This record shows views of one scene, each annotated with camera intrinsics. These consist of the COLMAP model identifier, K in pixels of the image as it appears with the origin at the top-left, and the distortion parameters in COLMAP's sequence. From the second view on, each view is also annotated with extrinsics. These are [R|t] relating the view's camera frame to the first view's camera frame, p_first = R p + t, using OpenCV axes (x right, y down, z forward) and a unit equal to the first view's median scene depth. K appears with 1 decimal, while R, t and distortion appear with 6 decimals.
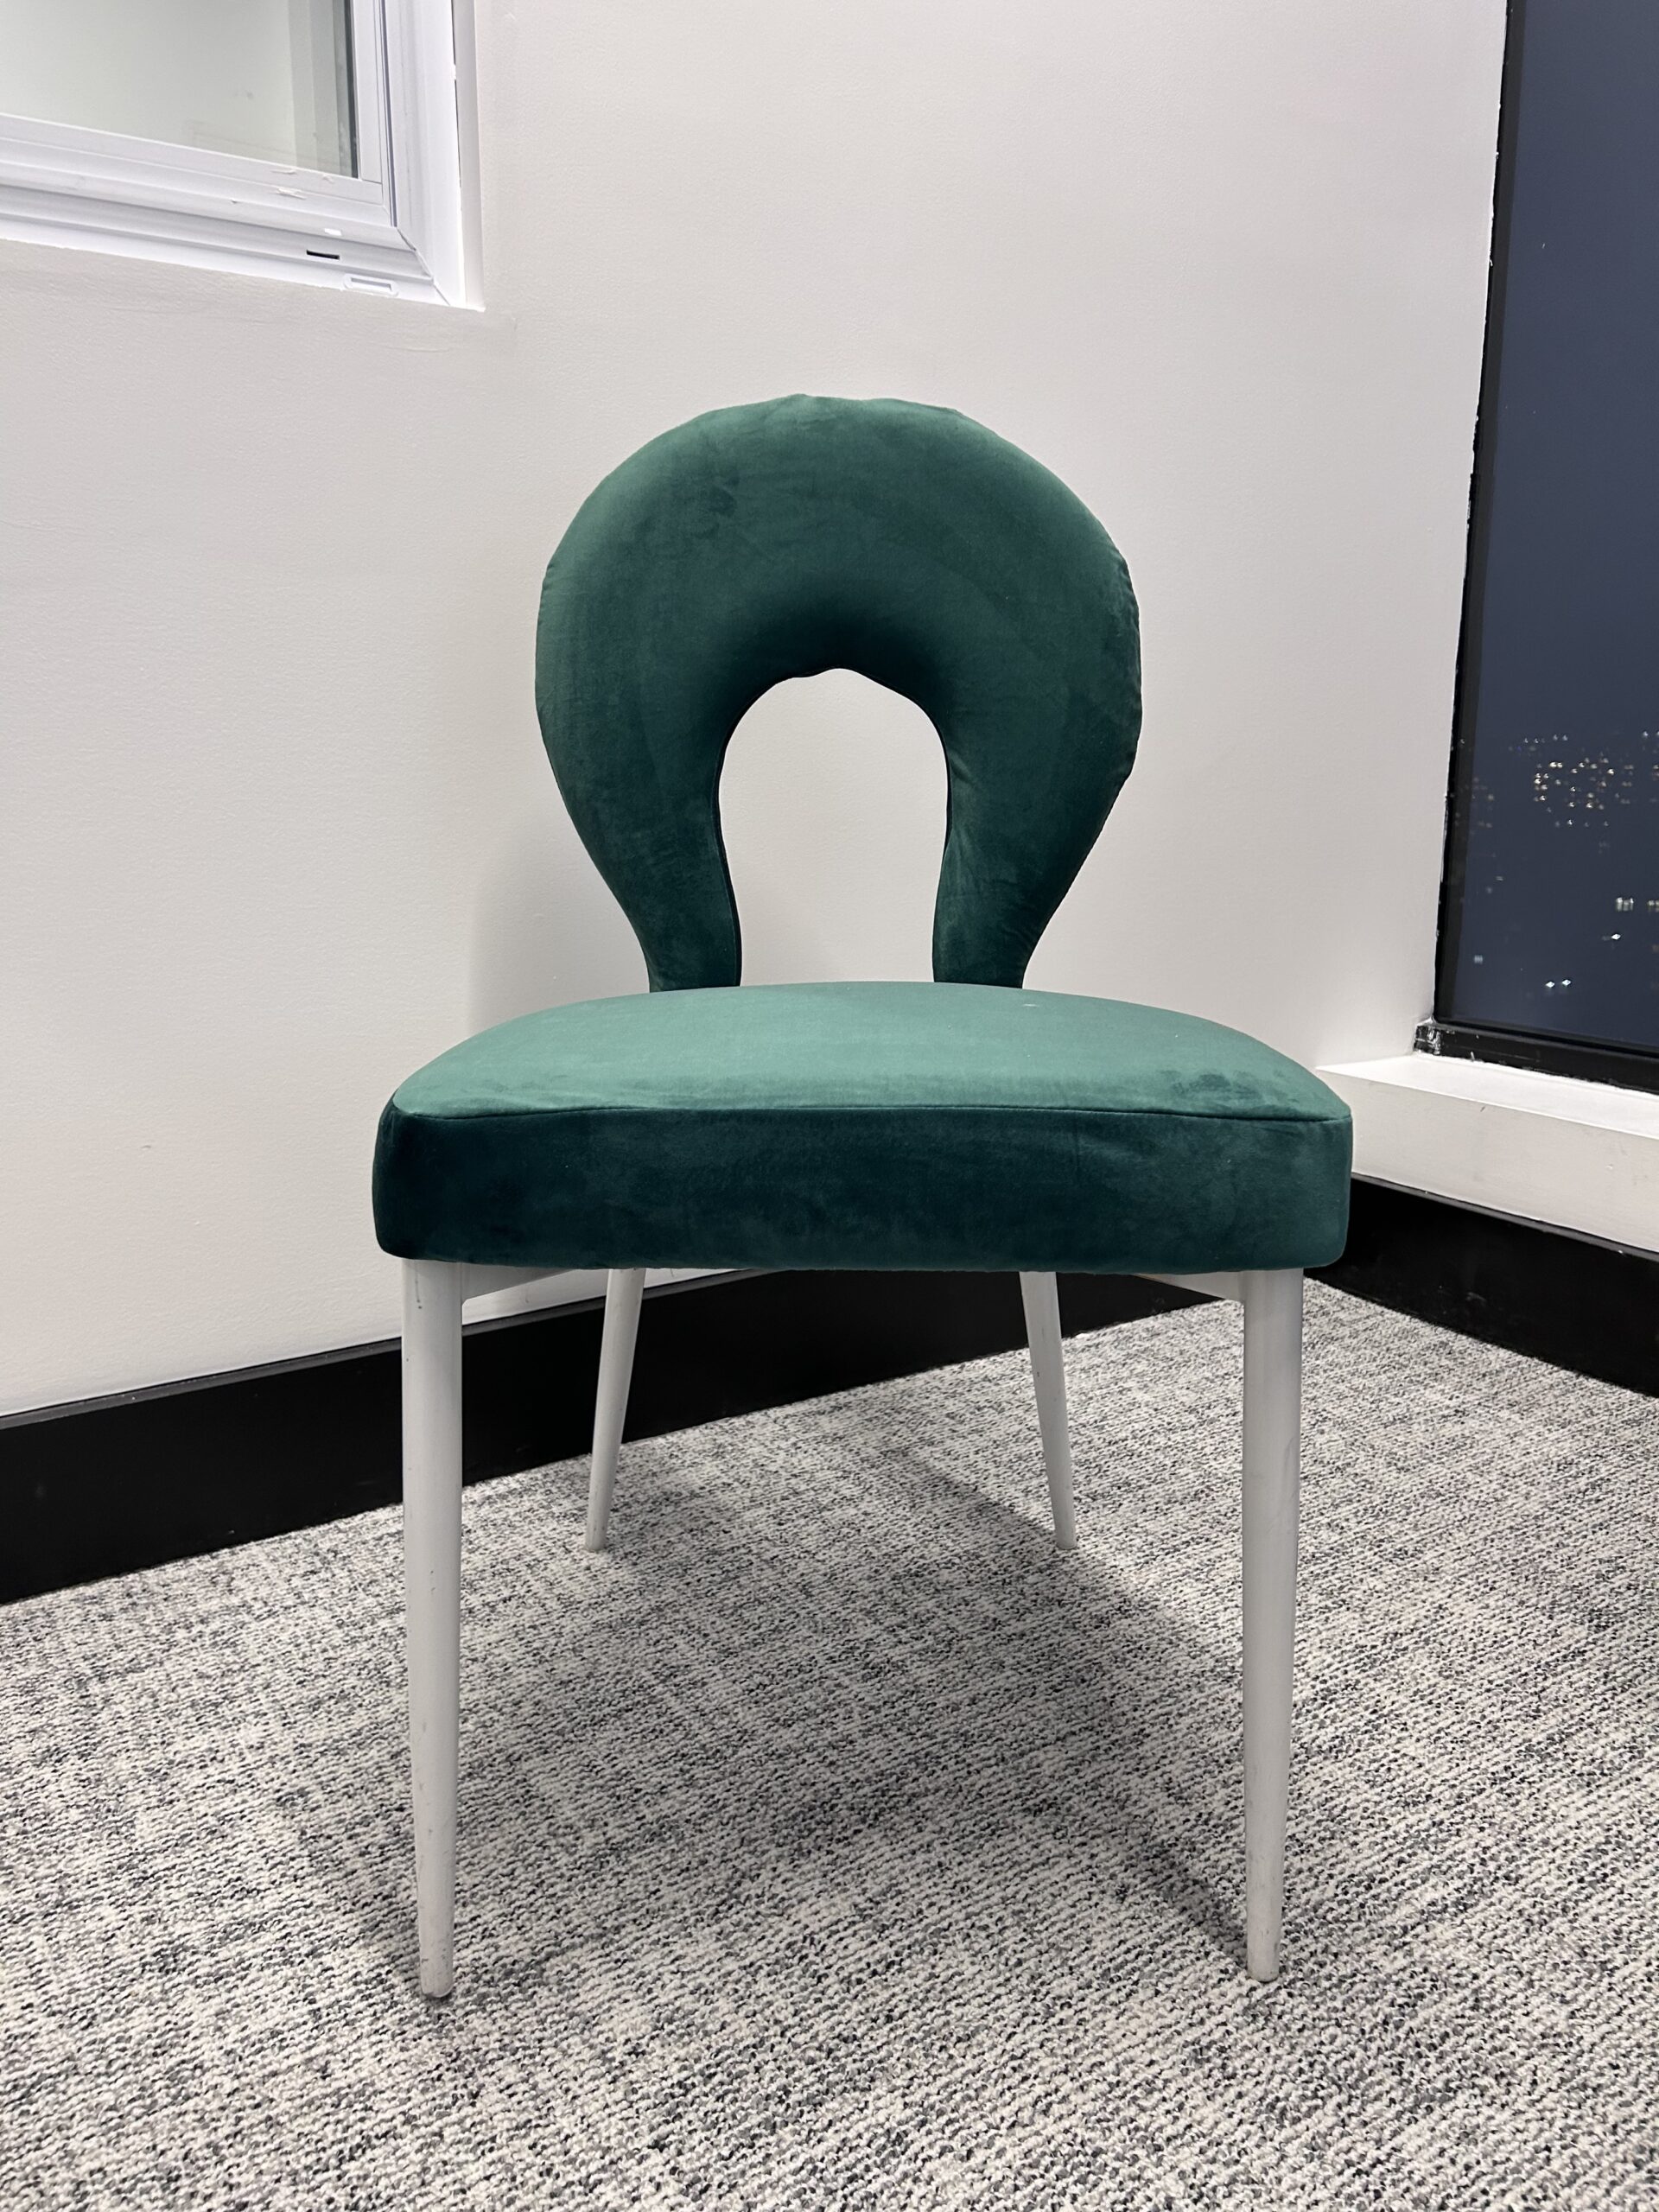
lens RADIAL K [[1669.5, 0, 839.4], [0, 1669.5, 1102.8], [0, 0, 1]] dist [0.037642, -0.047025]
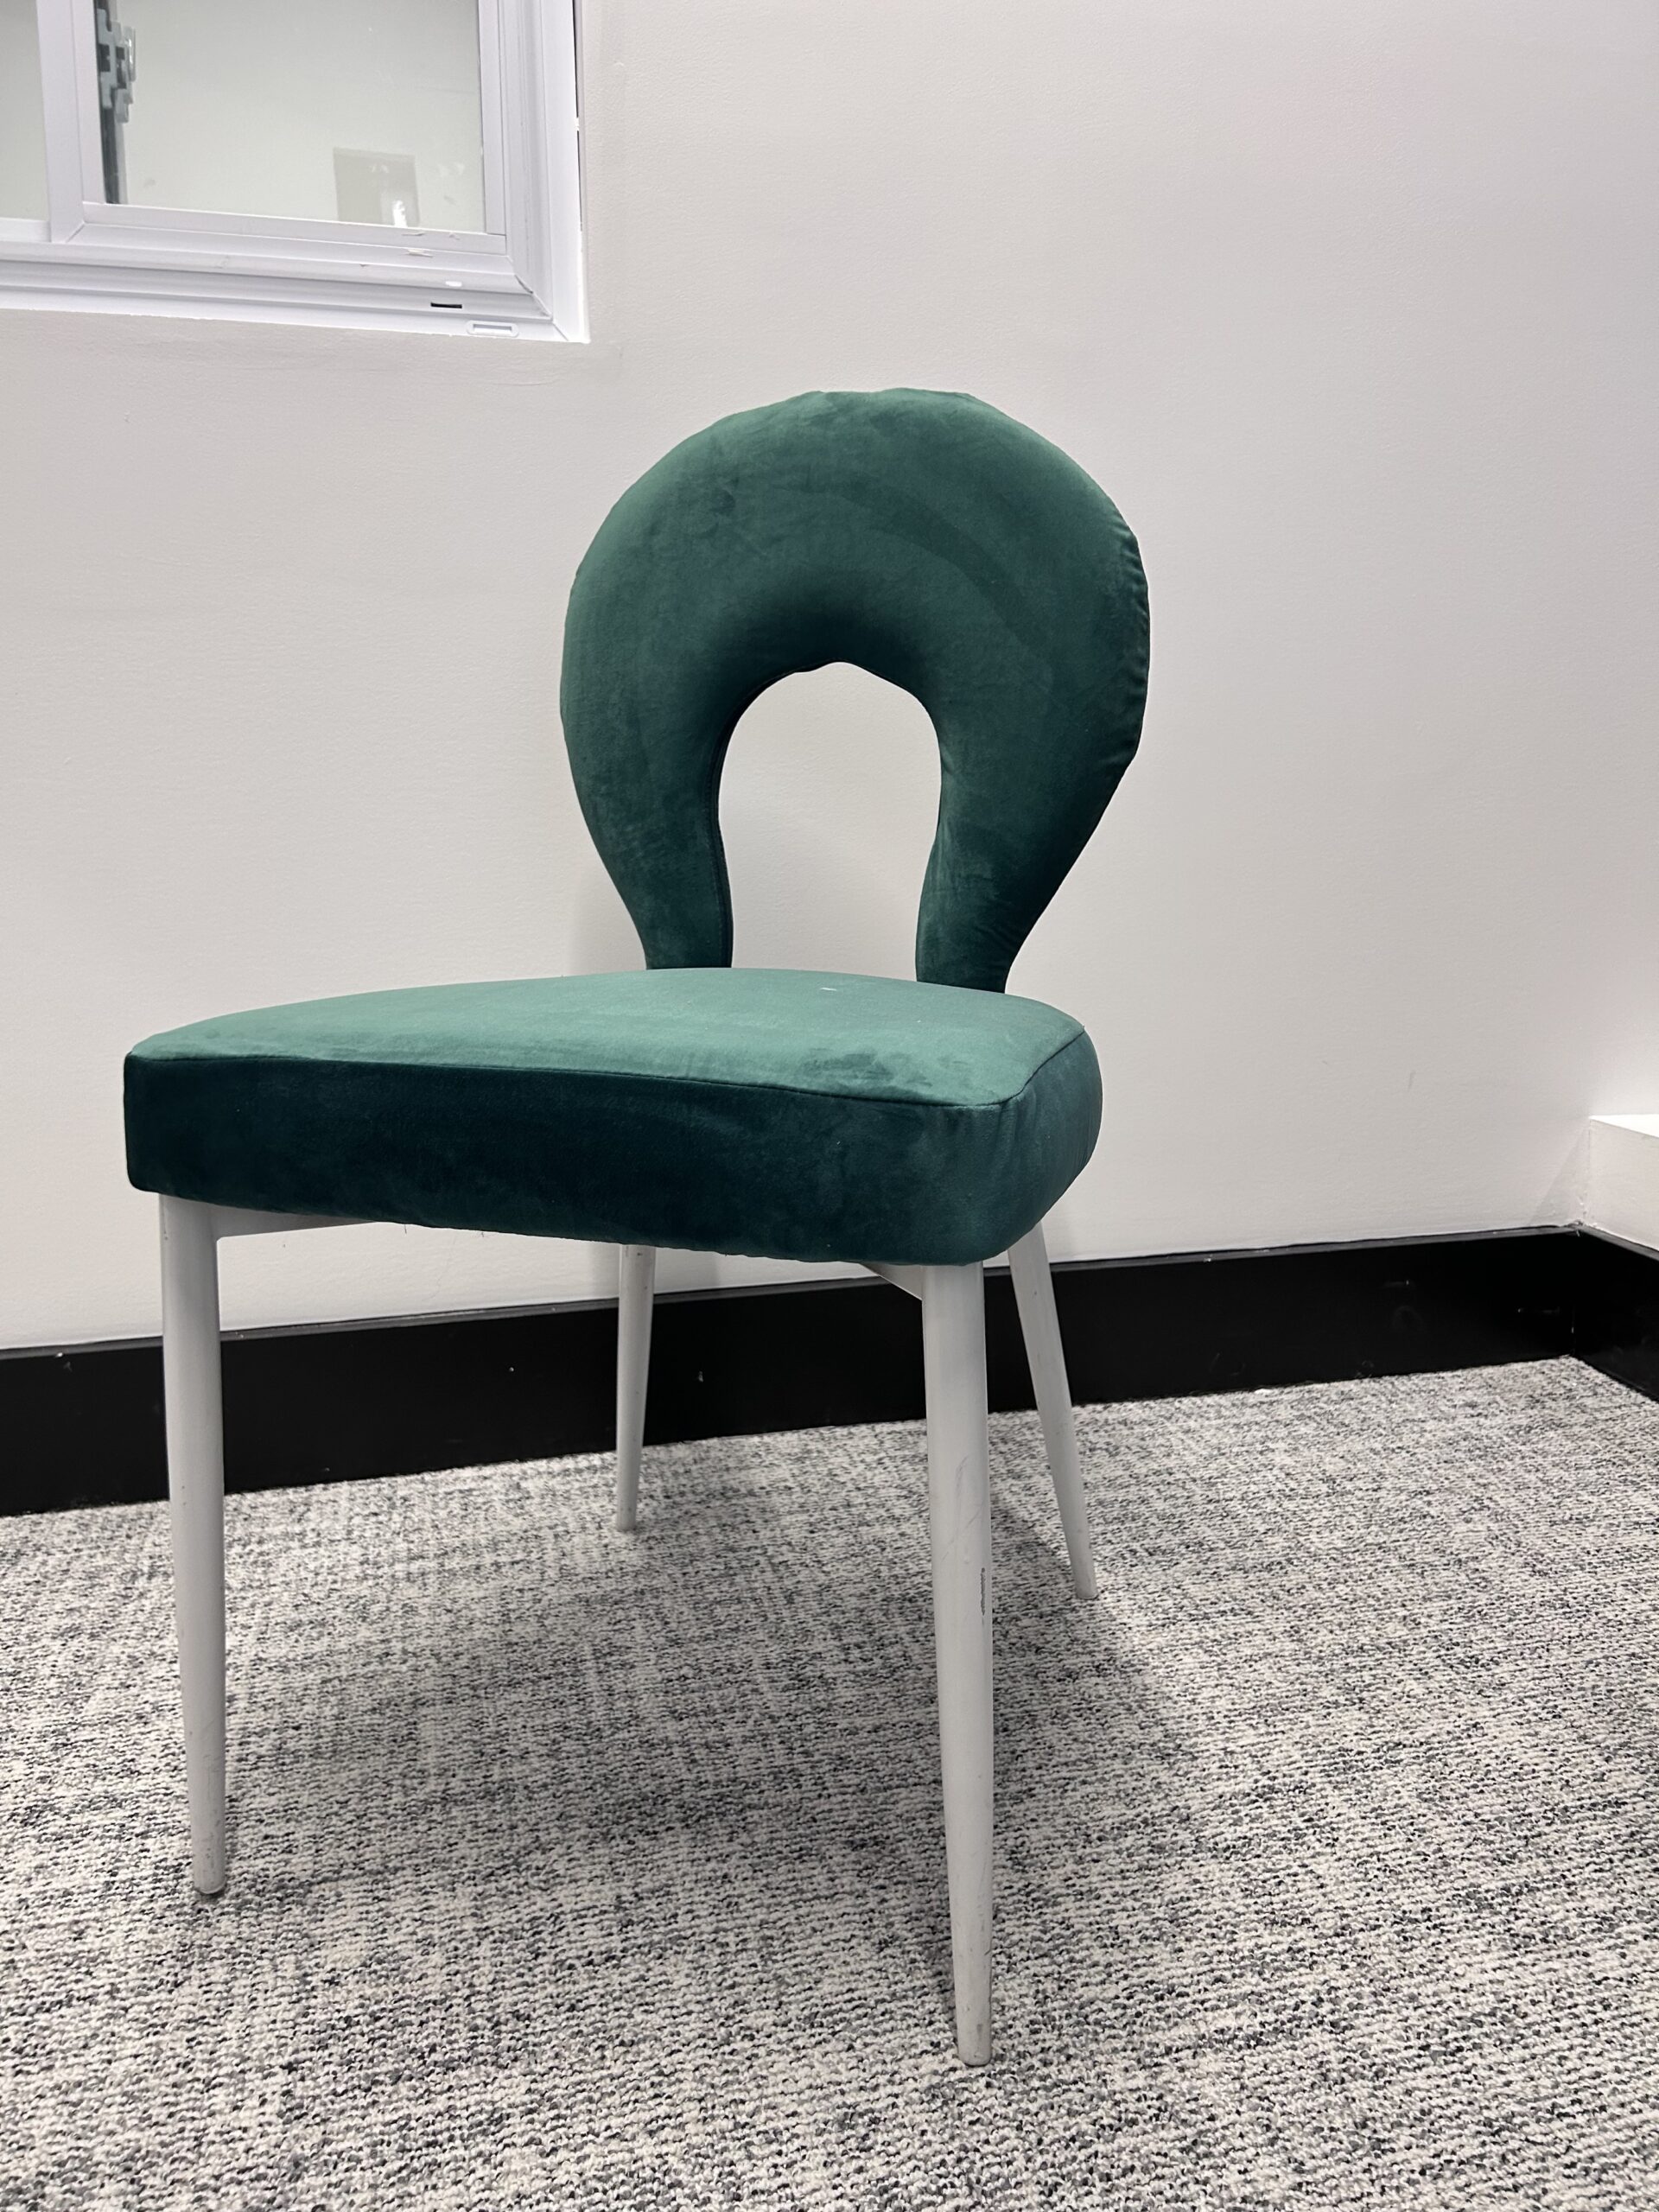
lens RADIAL K [[1669.5, 0, 841.4], [0, 1669.5, 1100.5], [0, 0, 1]] dist [0.037642, -0.047025]
pose [[0.944287, 0.051152, -0.325122, 0.458782], [-0.060573, 0.997985, -0.018916, 0.024434], [0.323500, 0.037555, 0.945483, 0.099986]]
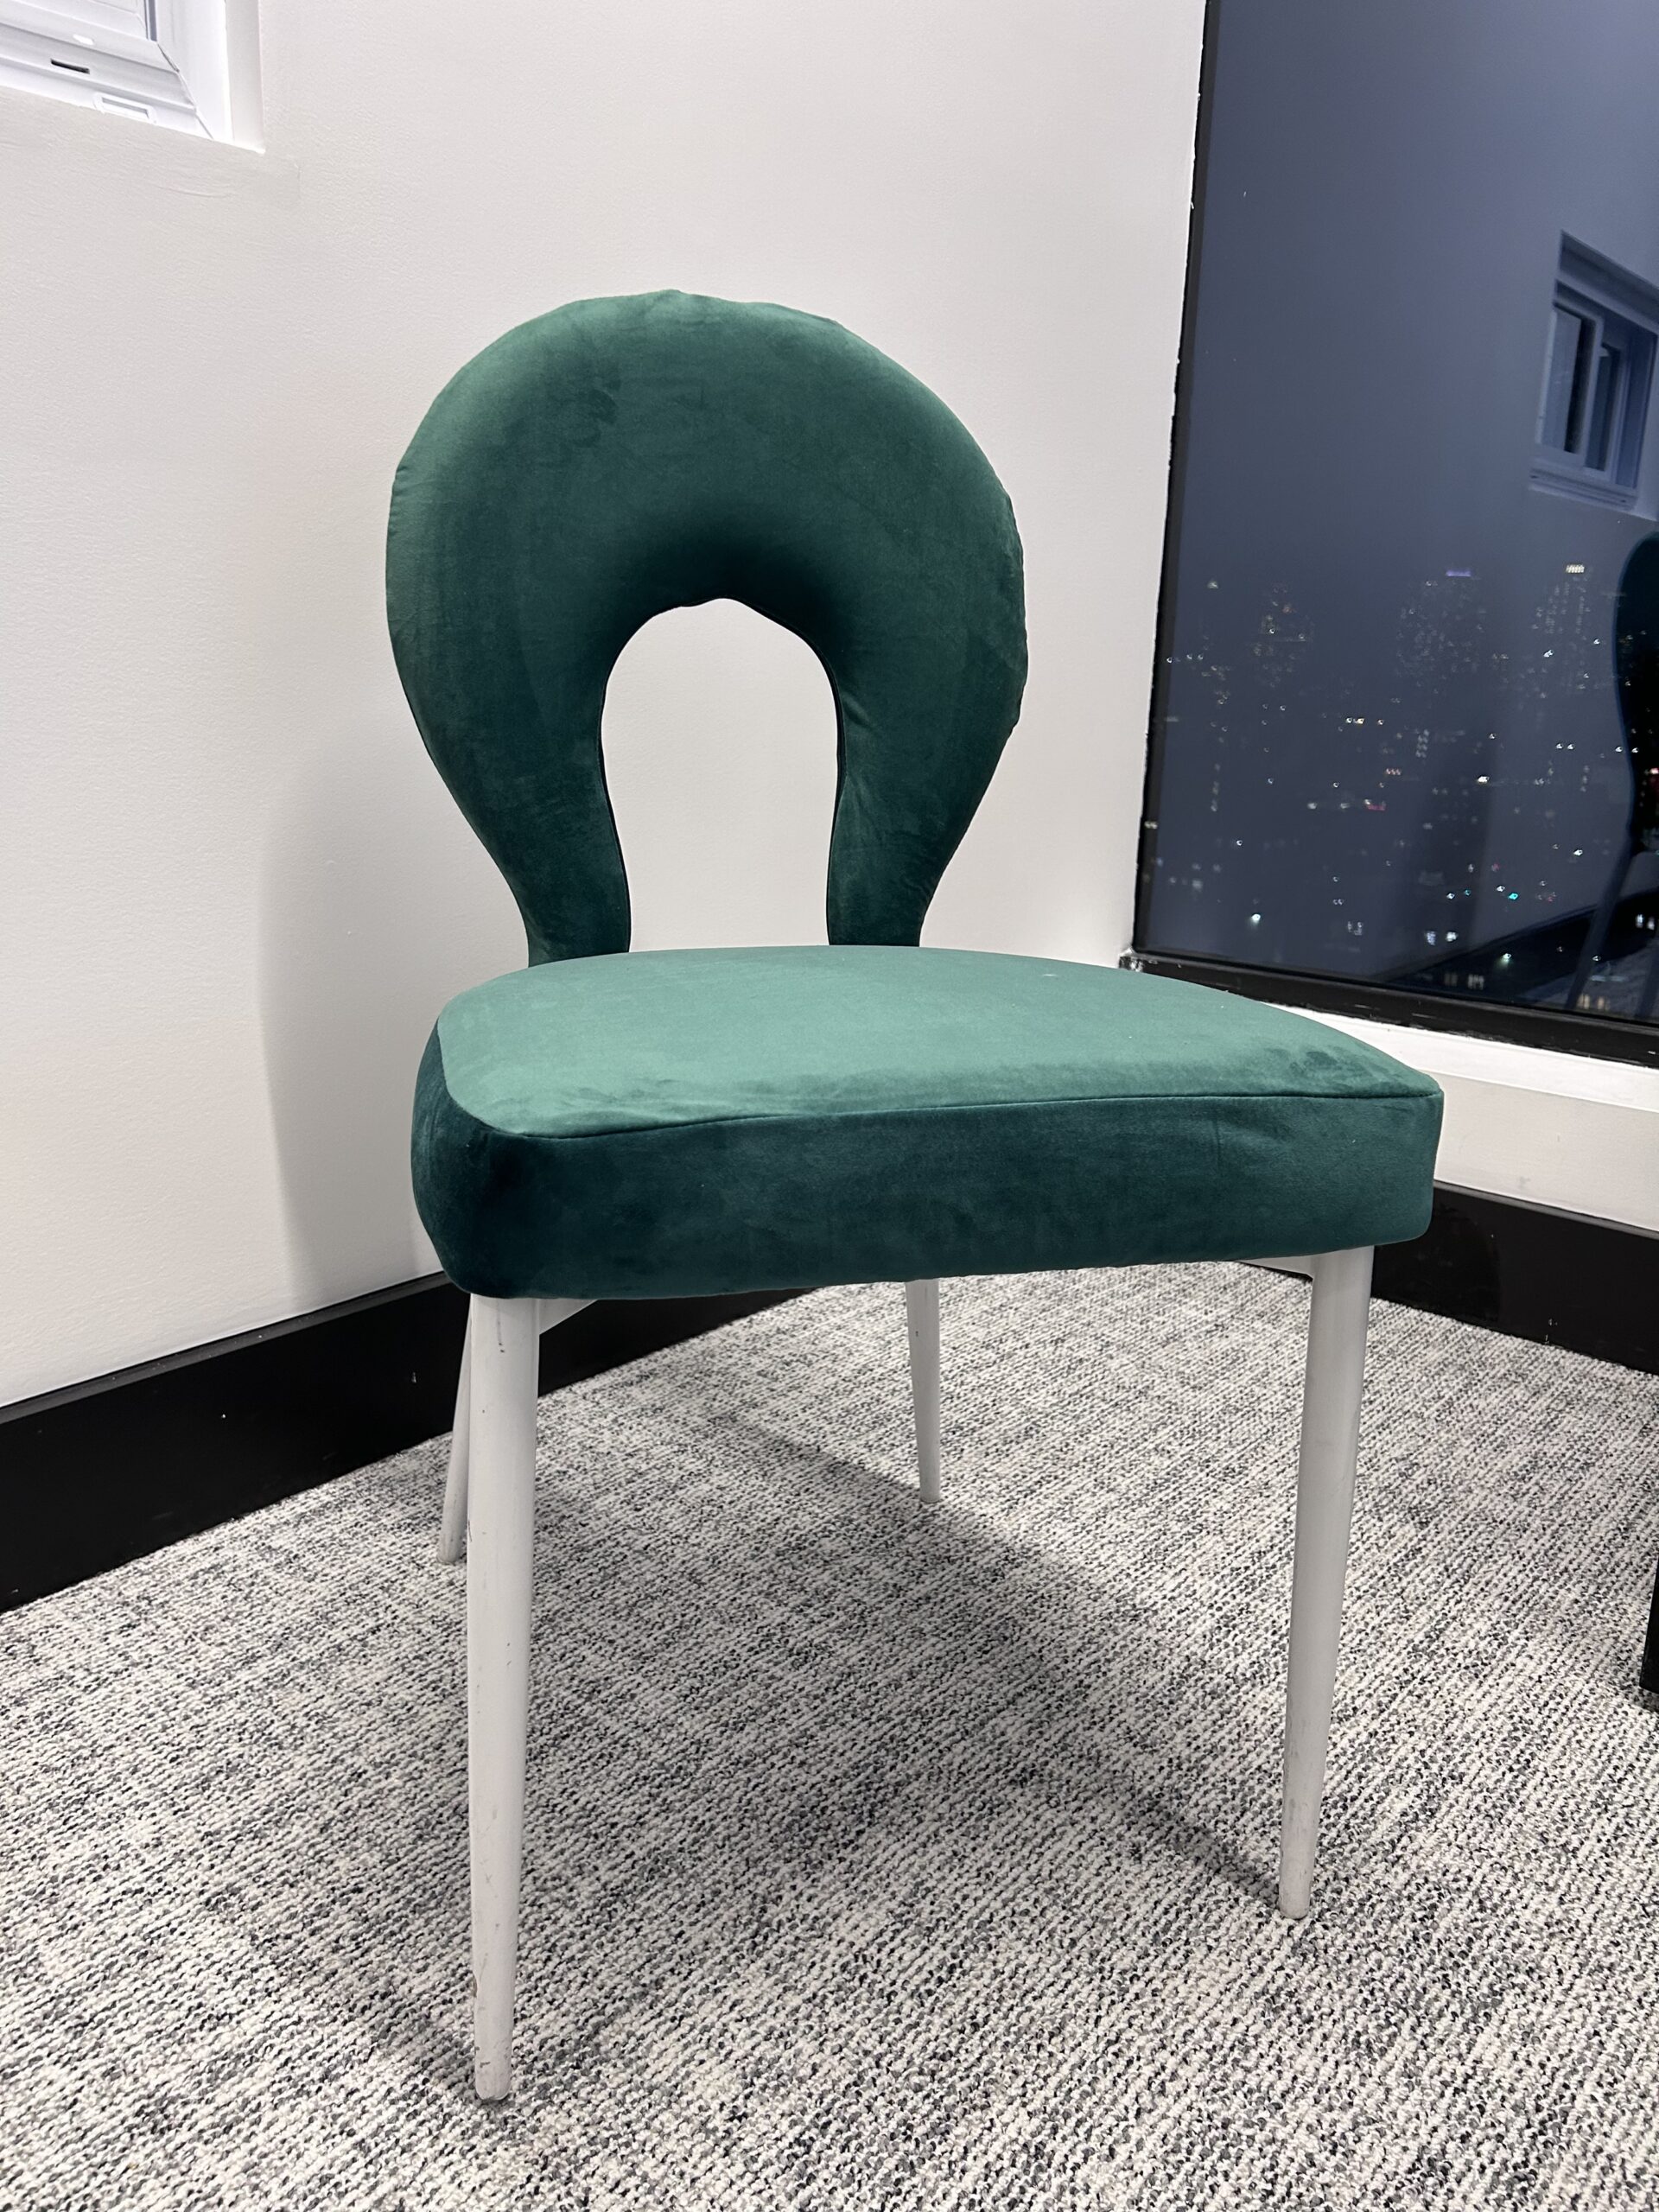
lens RADIAL K [[1669.5, 0, 823.8], [0, 1669.5, 1114.9], [0, 0, 1]] dist [0.037642, -0.047025]
pose [[0.961134, -0.046399, 0.272157, -0.288161], [0.030070, 0.997505, 0.063867, -0.045651], [-0.274441, -0.053201, 0.960131, 0.114214]]
